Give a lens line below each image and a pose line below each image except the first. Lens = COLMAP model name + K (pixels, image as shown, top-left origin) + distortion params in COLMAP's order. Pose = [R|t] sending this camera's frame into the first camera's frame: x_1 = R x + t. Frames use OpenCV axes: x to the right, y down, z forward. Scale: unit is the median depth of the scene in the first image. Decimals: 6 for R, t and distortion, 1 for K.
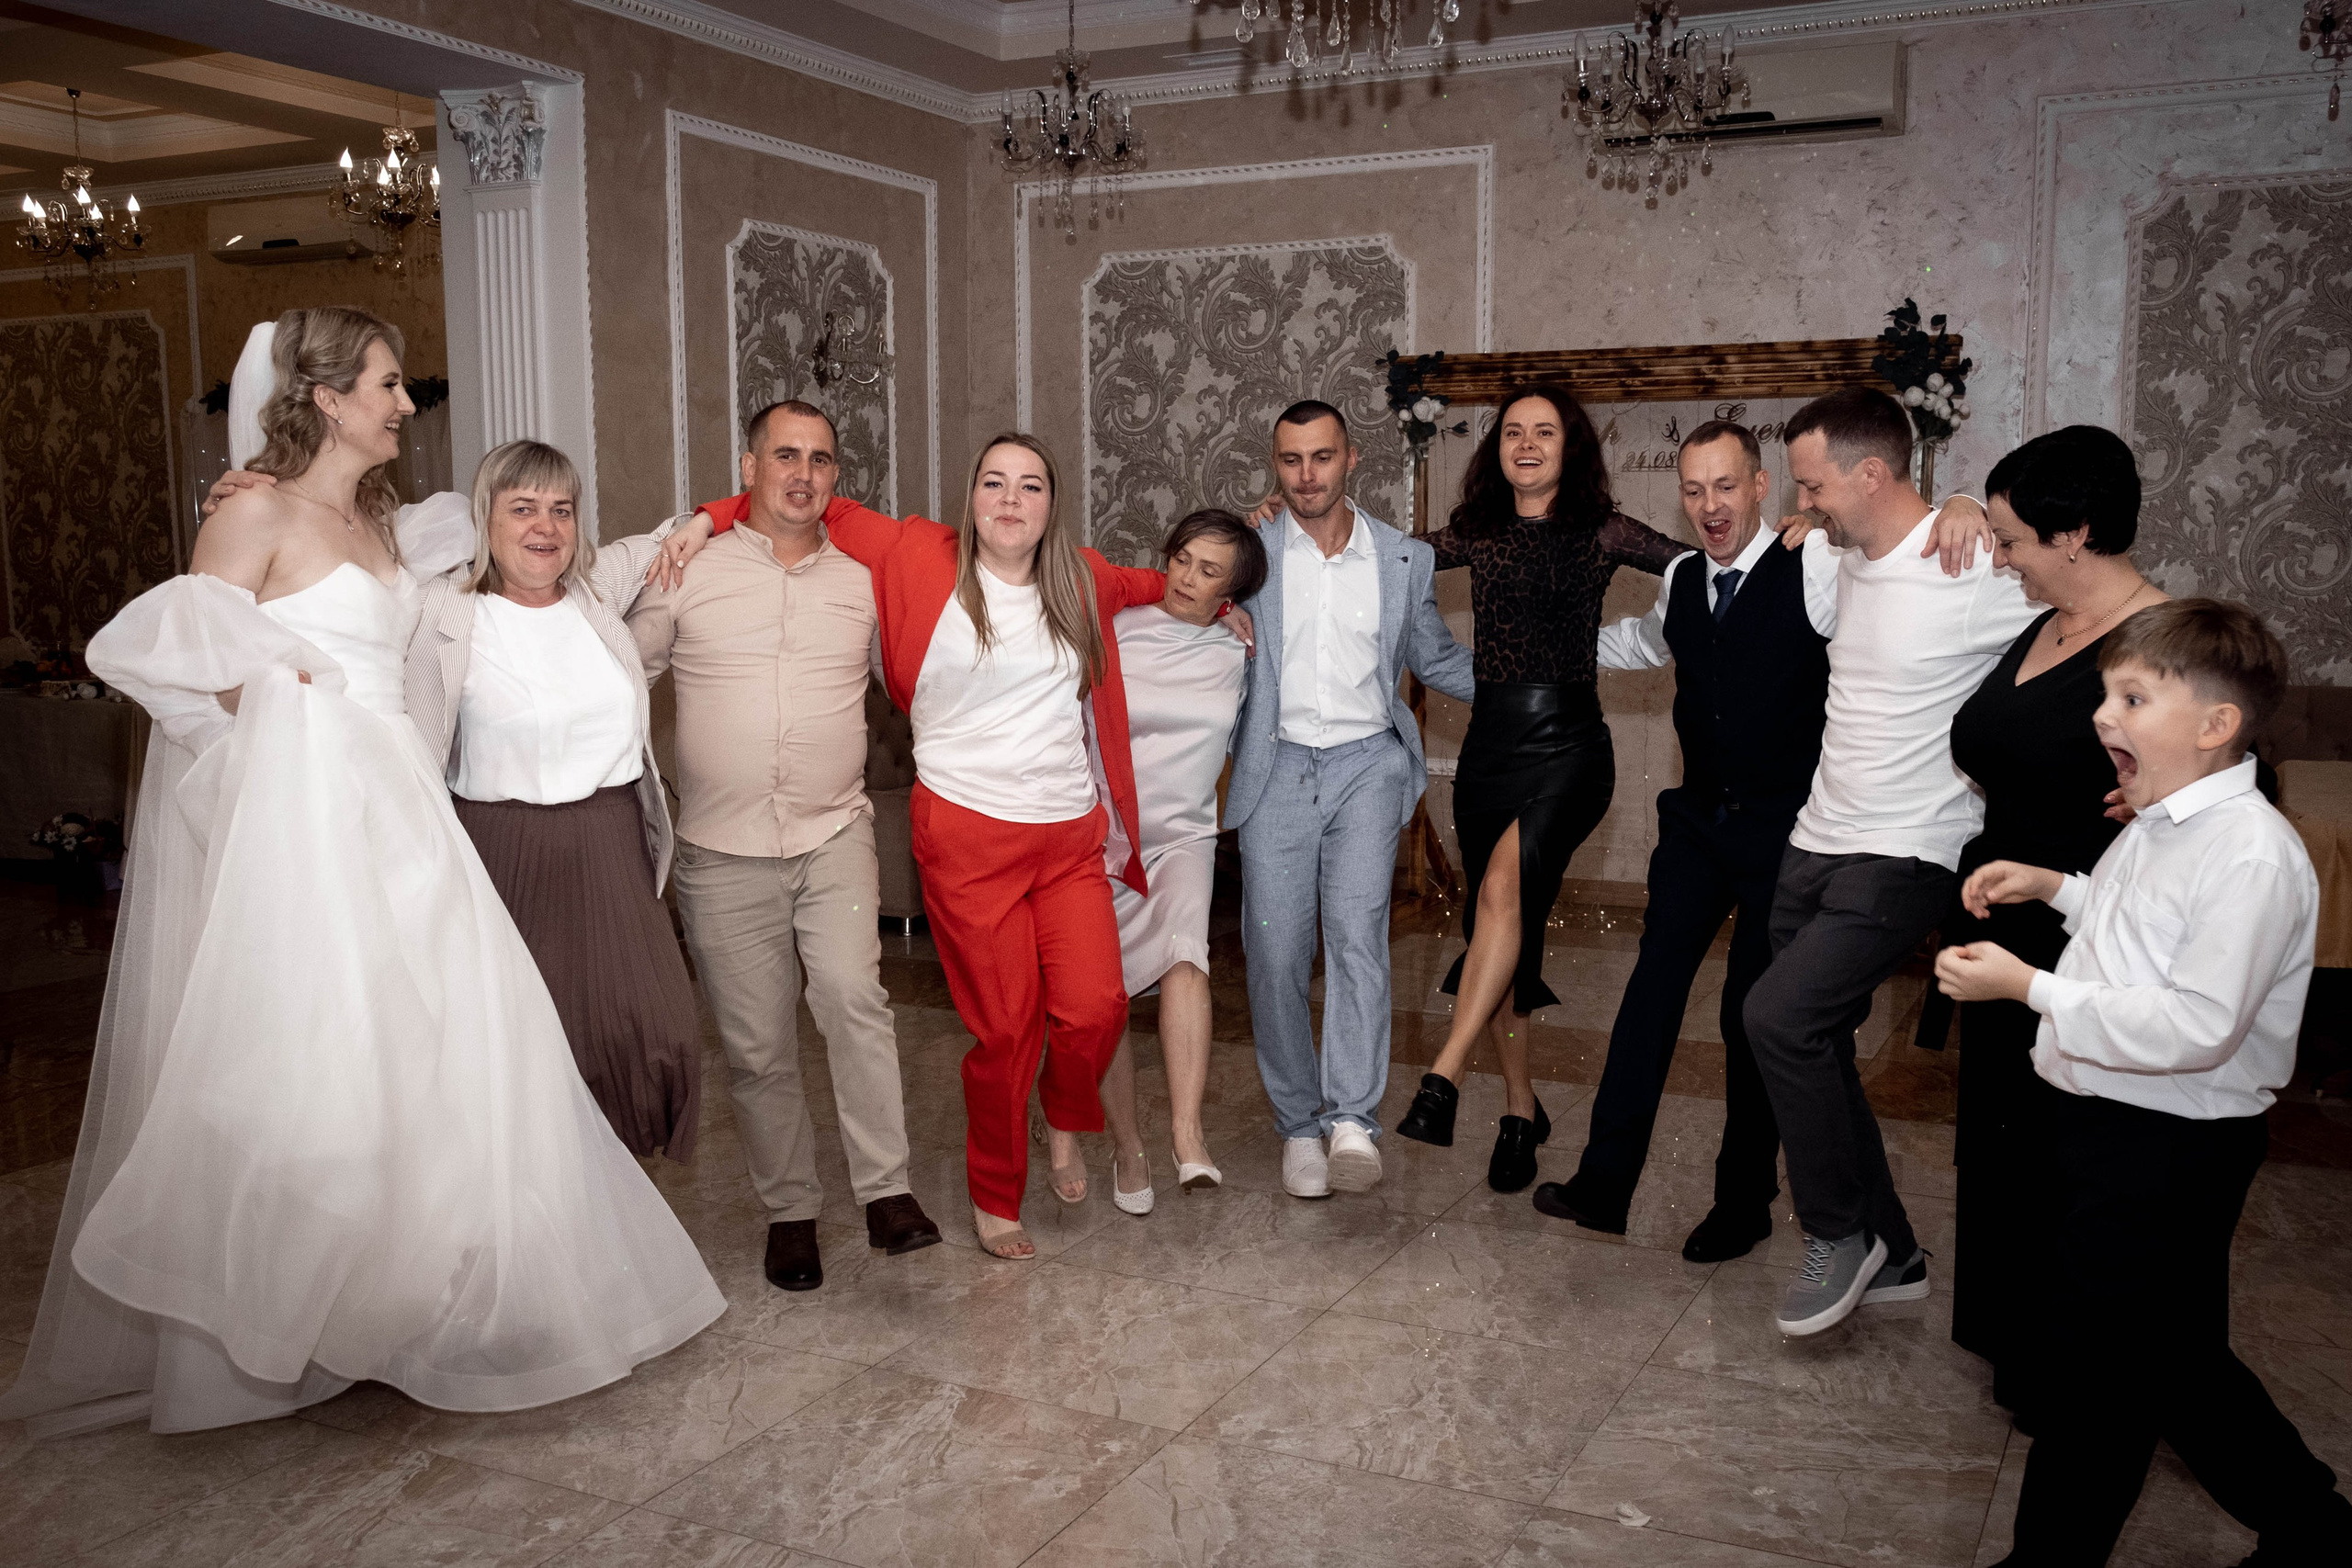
lens RADIAL K [[2025.6, 0, 1177.1], [0, 2025.6, 793.9], [0, 0, 1]] dist [-0.019870, 0.001393]
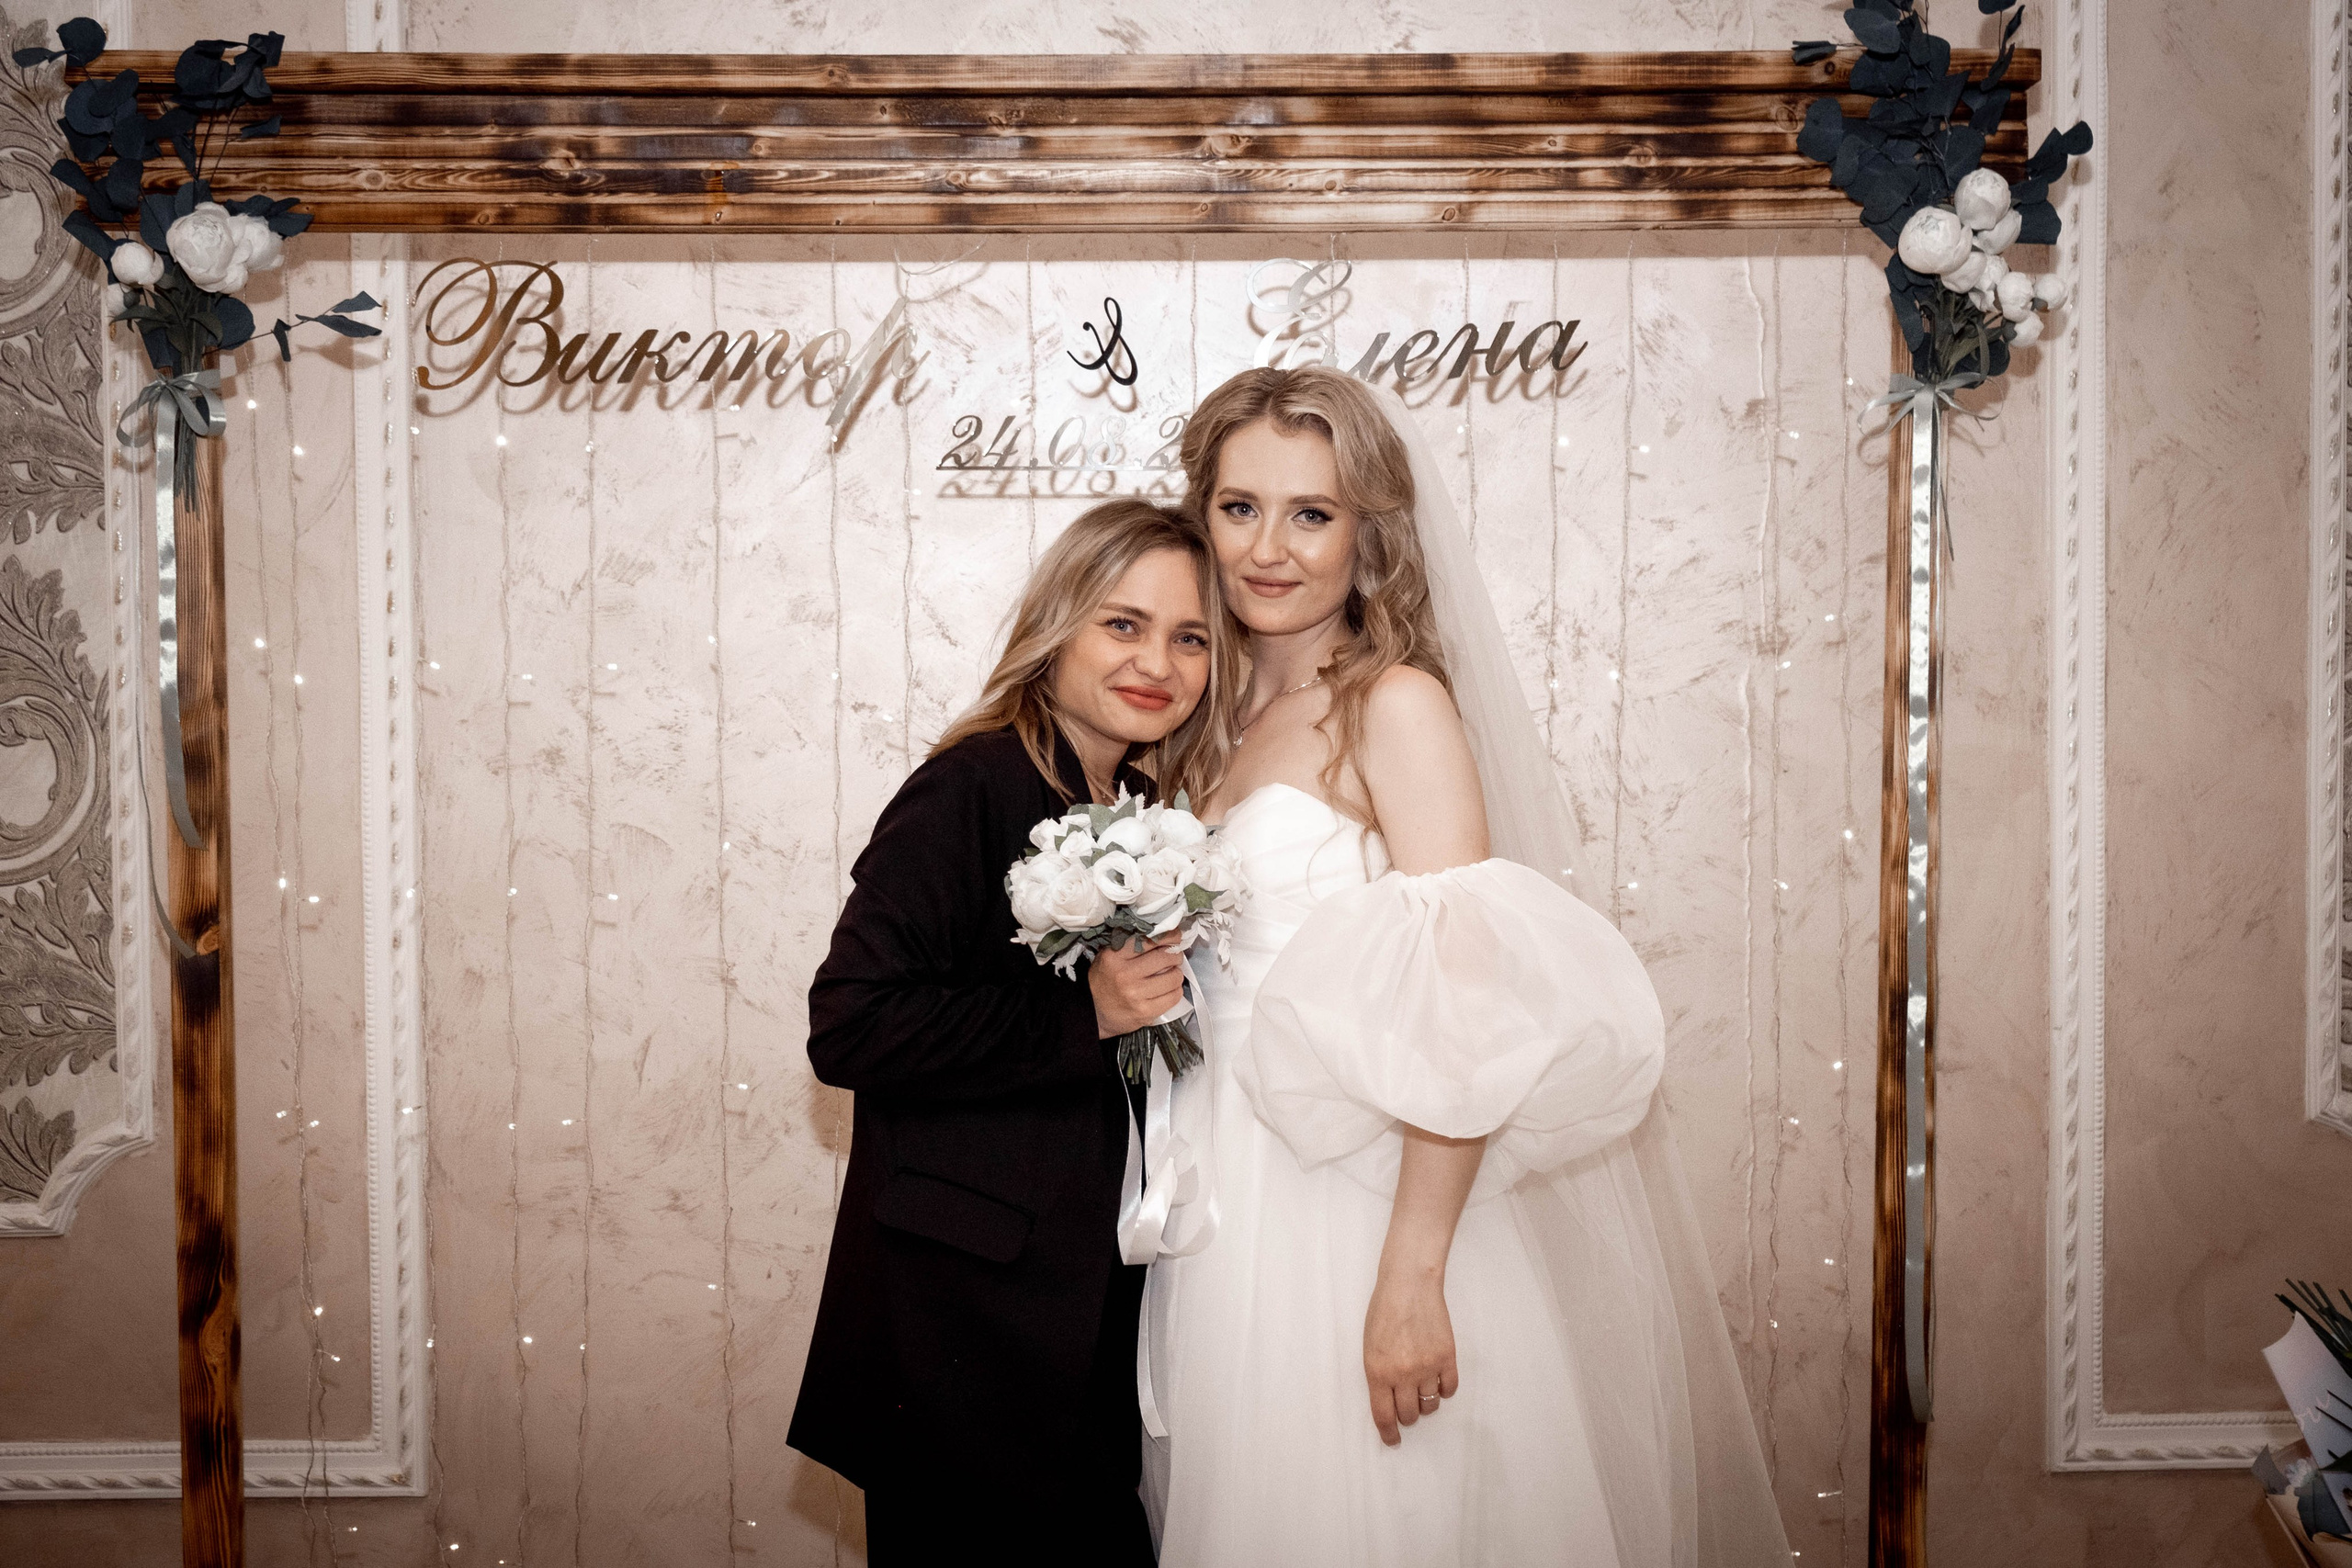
lens RADIAL K [[2962.3, 0, 1266.0], [0, 2962.3, 820.4], [0, 0, 1]] dist [-0.010124, 0.000000]
pose [[0.883960, -0.017567, 0.467233, 0.061134], [0.063049, 0.994645, -0.081886, -0.072149], [-0.463293, 0.101842, 0.880334, 0.599032]]
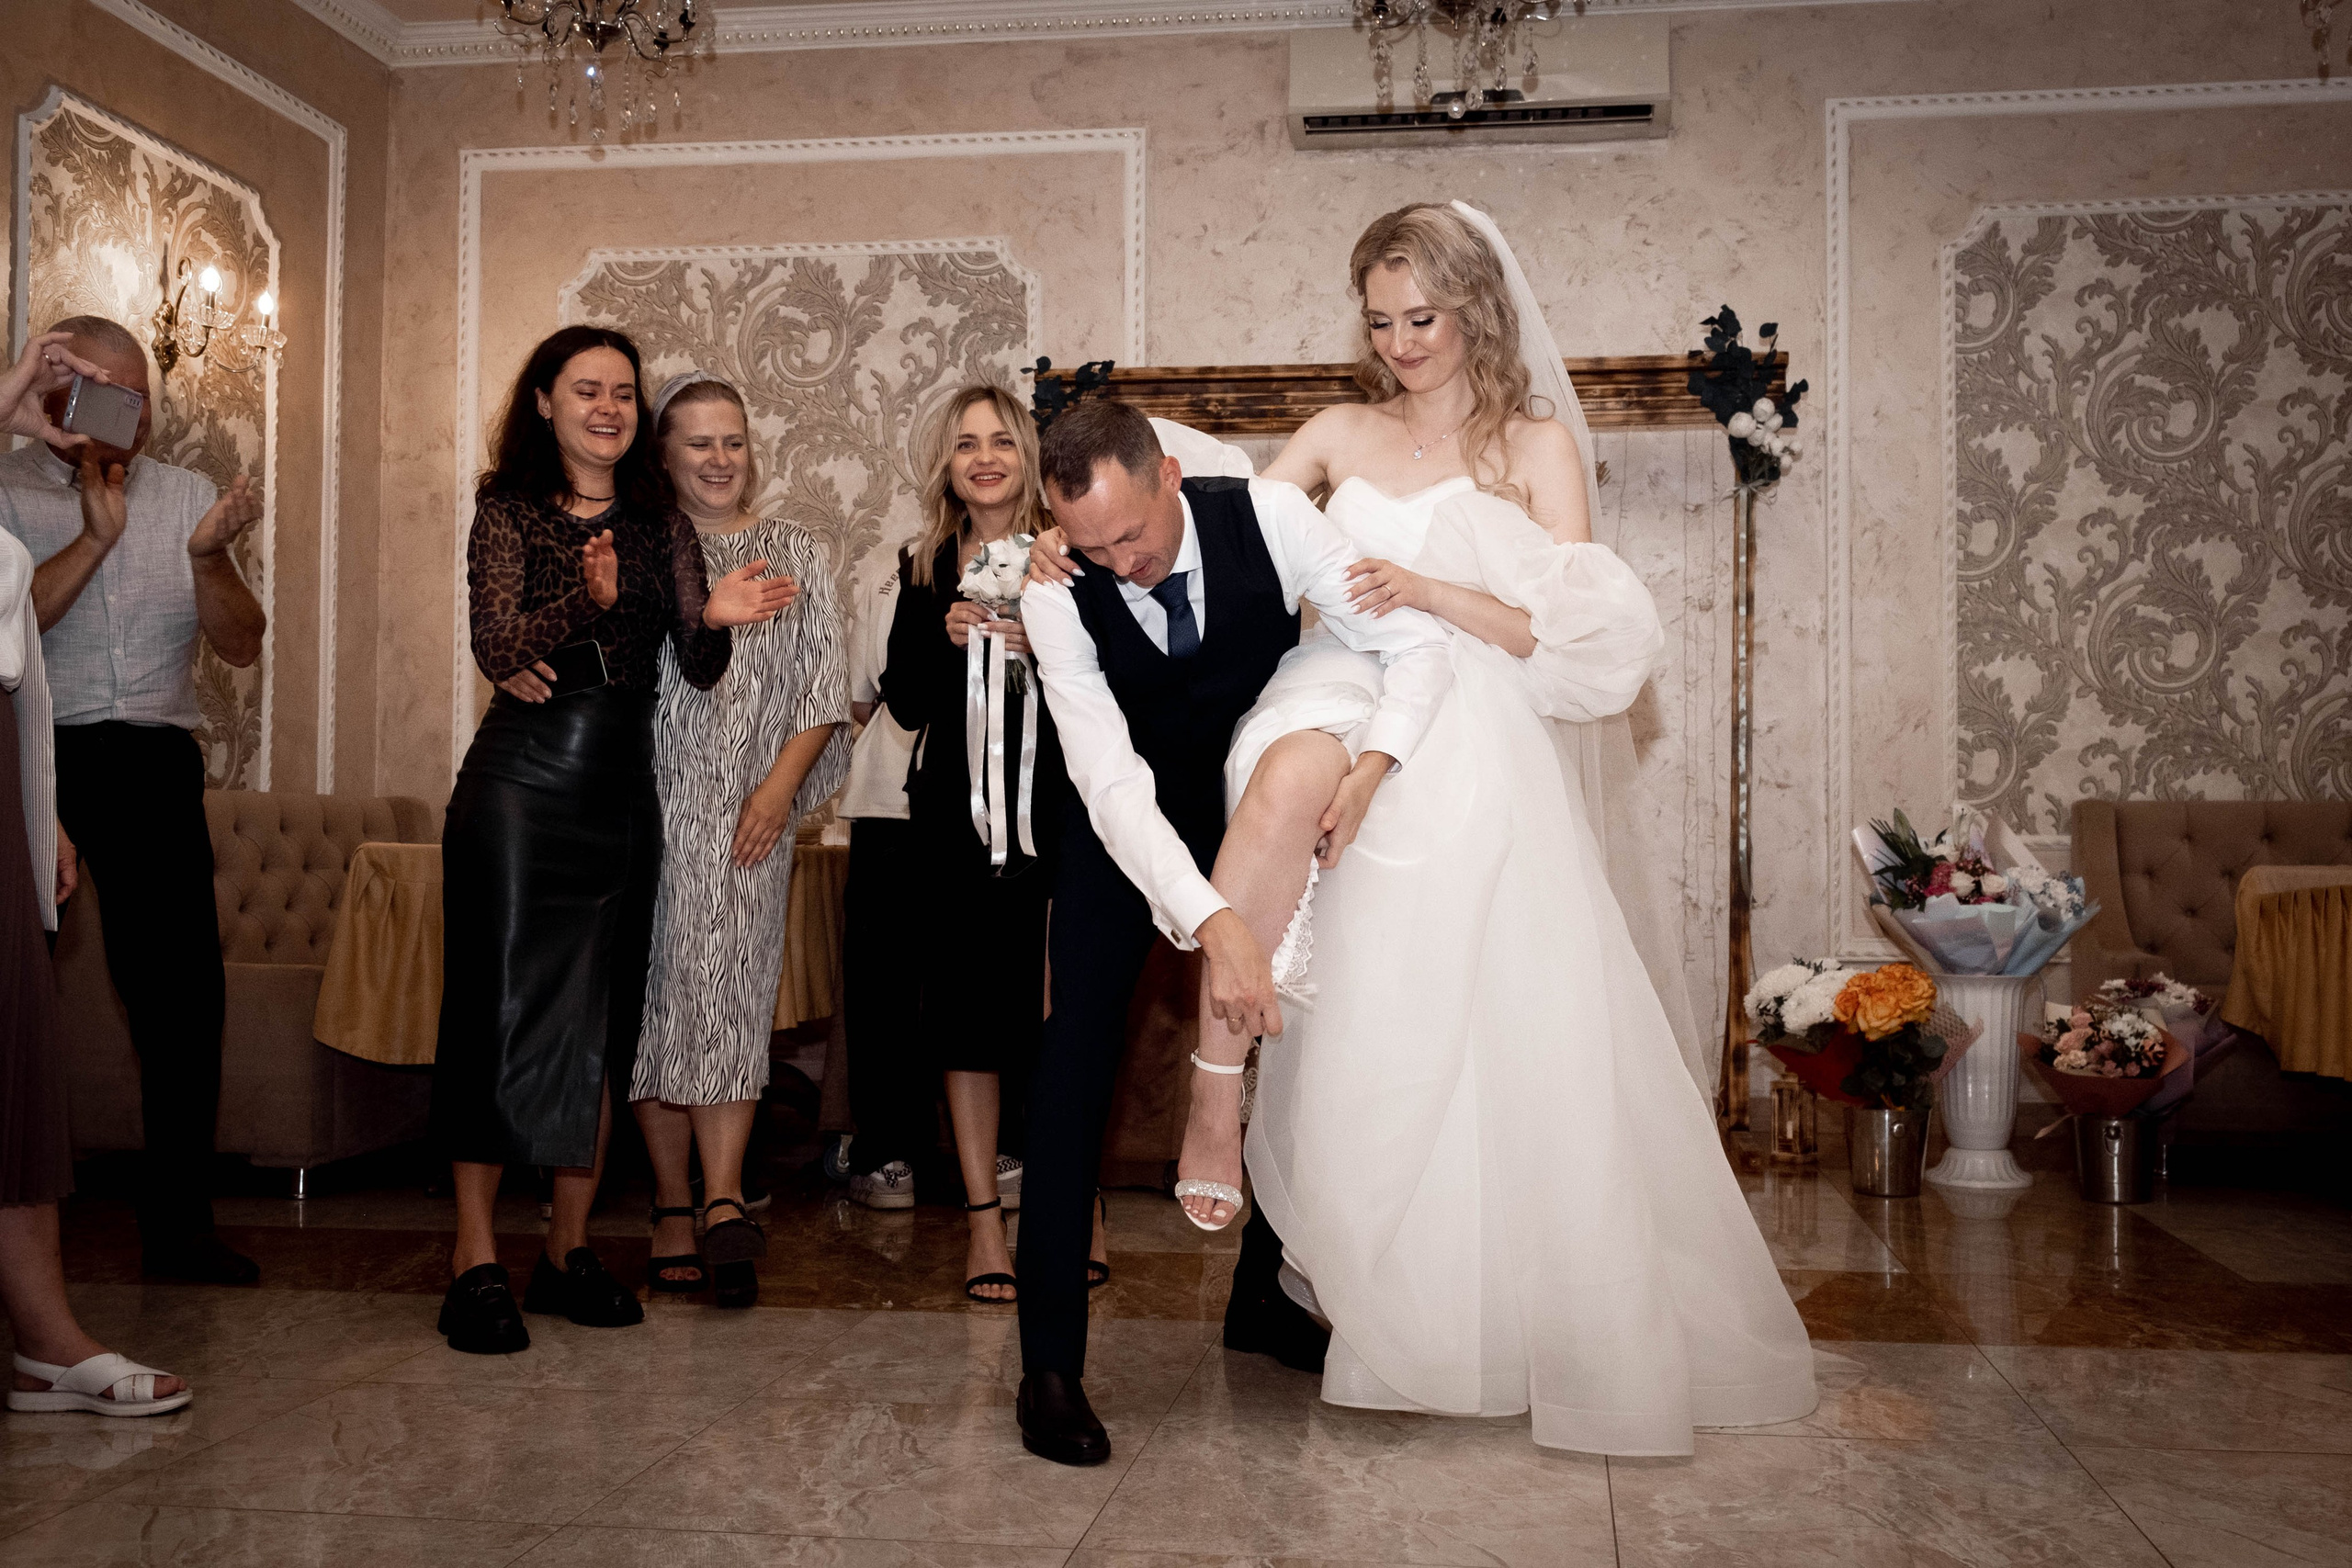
lens RADIAL K [[2149.9, 0, 1228.8], [0, 2149.9, 795.5], [0, 0, 1]] dist [0.001454, -0.025601]
pose [[0.944969, 0.015560, 0.326791, -0.081847], [0.033691, 0.988930, -0.144511, 0.052026], [-0.325422, 0.147568, 0.933983, 0.280238]]
